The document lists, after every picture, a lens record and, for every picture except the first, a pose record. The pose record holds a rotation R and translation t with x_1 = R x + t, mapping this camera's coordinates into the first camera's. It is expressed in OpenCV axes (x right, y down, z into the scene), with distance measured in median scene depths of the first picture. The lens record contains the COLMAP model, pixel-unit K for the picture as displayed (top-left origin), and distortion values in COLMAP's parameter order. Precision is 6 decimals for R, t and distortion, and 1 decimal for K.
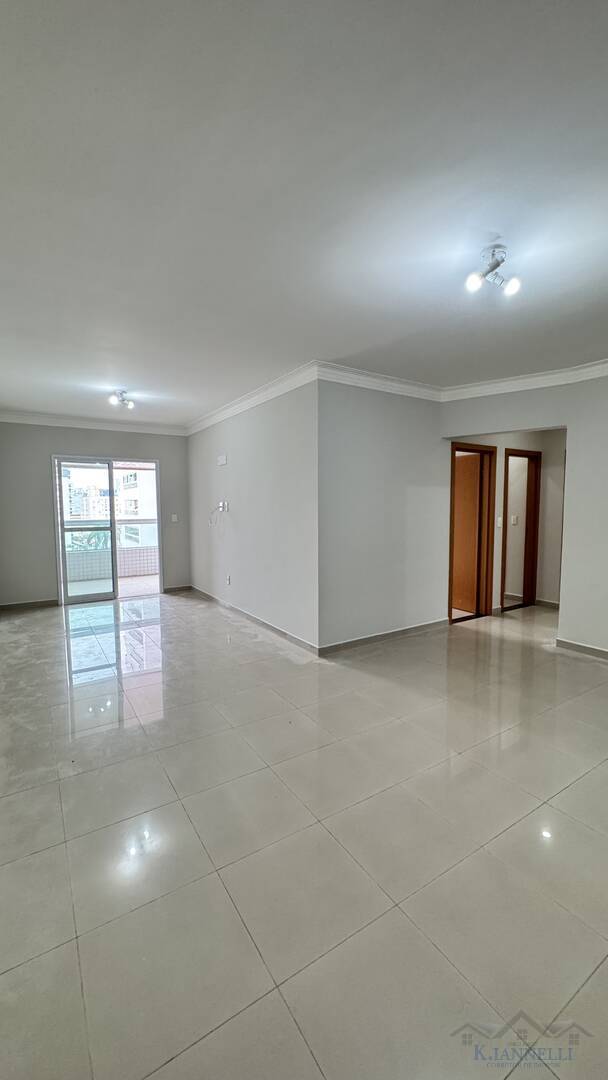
lens RADIAL K [[434.4, 0, 304.0], [0, 434.4, 540.0], [0, 0, 1]] dist [-0.003190, -0.000317]
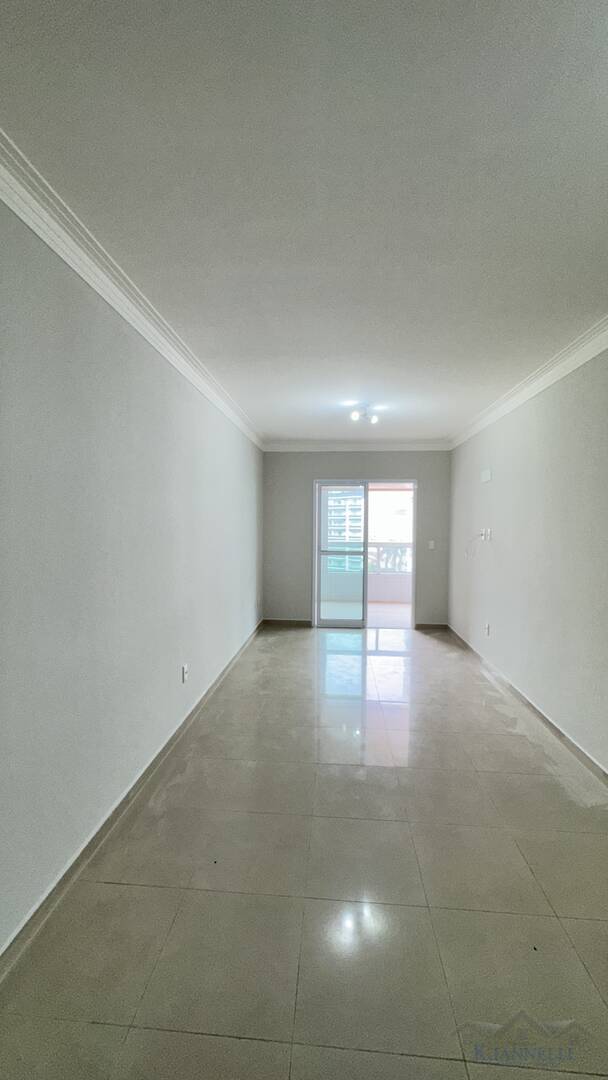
lens RADIAL K [[429.9, 0, 304.6], [0, 429.9, 545.1], [0, 0, 1]] dist [0.001423, -0.003851]
pose [[0.801801, 0.042896, -0.596050, 0.015292], [-0.058973, 0.998232, -0.007490, -0.031054], [0.594675, 0.041156, 0.802912, 0.171817]]
